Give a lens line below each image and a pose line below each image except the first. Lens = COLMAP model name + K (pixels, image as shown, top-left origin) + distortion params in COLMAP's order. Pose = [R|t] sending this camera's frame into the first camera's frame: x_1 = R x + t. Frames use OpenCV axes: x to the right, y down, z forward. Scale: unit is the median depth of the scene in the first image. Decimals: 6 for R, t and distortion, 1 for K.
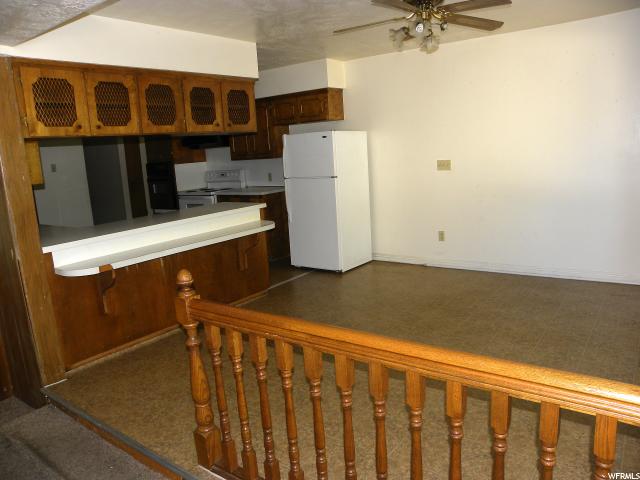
lens RADIAL K [[482.2, 0, 320.0], [0, 482.2, 240.0], [0, 0, 1]] dist [-0.153596, 0.086877]
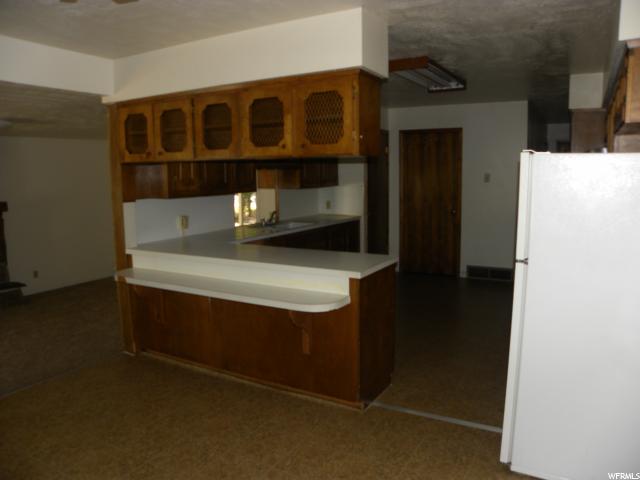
lens RADIAL K [[482.2, 0, 320.0], [0, 482.2, 240.0], [0, 0, 1]] dist [-0.153596, 0.086877]
pose [[0.117389, 0.193262, -0.974099, 0.616471], [-0.183065, 0.968283, 0.170047, -0.278938], [0.976067, 0.158362, 0.149045, 1.132042]]
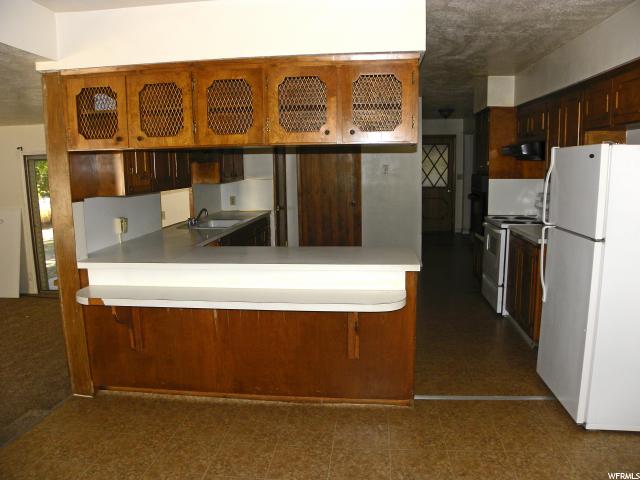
lens RADIAL K [[482.2, 0, 320.0], [0, 482.2, 240.0], [0, 0, 1]] dist [-0.153596, 0.086877]
pose [[0.503267, 0.181294, -0.844899, 0.417749], [-0.177885, 0.978539, 0.104012, -0.192996], [0.845624, 0.097949, 0.524716, 0.778299]]
